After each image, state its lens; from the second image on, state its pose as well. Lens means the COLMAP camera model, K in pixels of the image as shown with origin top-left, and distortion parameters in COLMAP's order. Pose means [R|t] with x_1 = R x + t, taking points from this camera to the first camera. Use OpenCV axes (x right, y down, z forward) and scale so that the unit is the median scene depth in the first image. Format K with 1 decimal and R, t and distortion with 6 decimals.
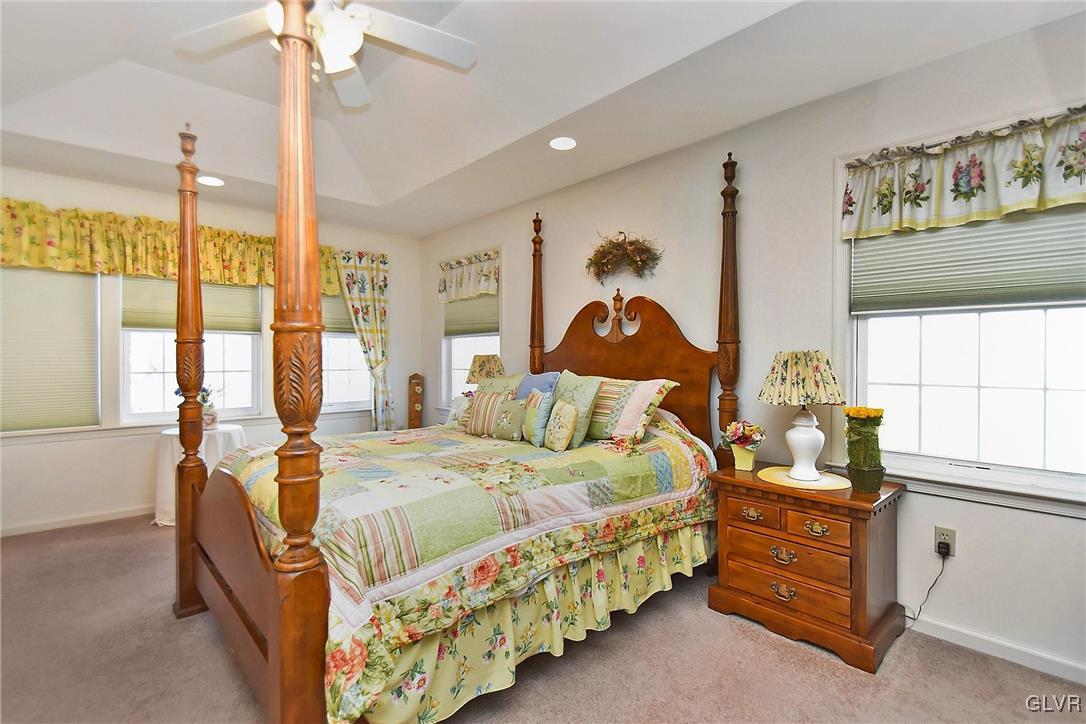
lens RADIAL K [[498.0, 0, 542.2], [0, 498.0, 373.7], [0, 0, 1]] dist [0.003011, -0.000331]
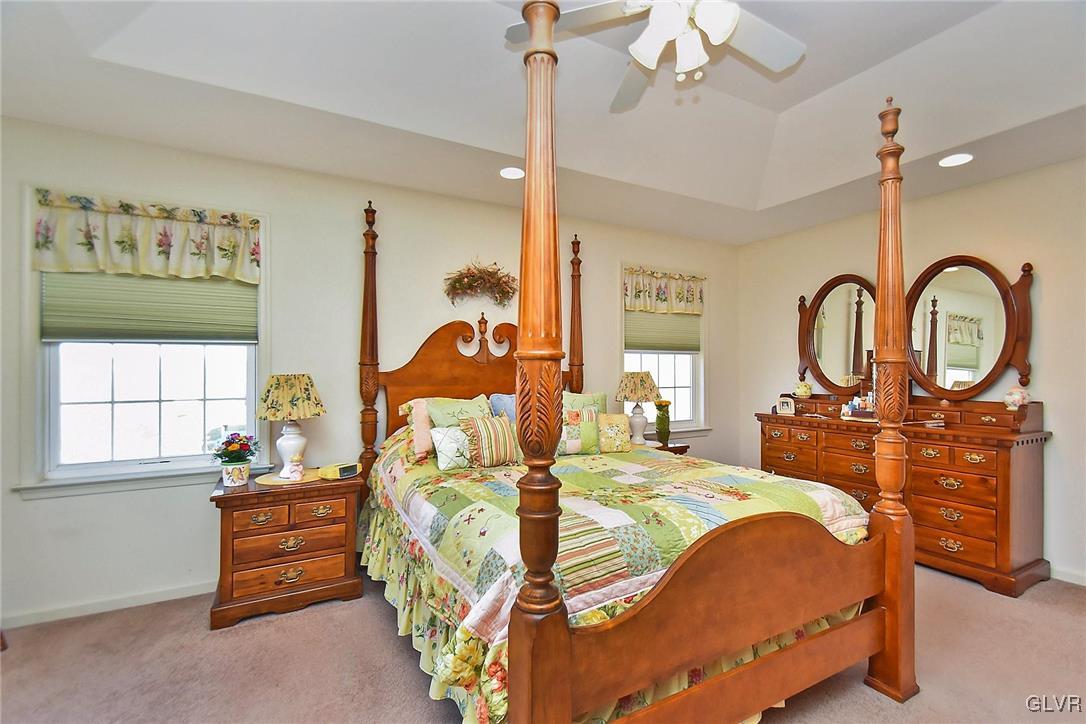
lens RADIAL K [[498.0, 0, 542.2], [0, 498.0, 373.7], [0, 0, 1]] dist [0.003011, -0.000331]
pose [[0.233012, -0.000847, 0.972474, -0.836761], [0.039200, 0.999195, -0.008523, -0.023730], [-0.971684, 0.040107, 0.232857, 0.611964]]
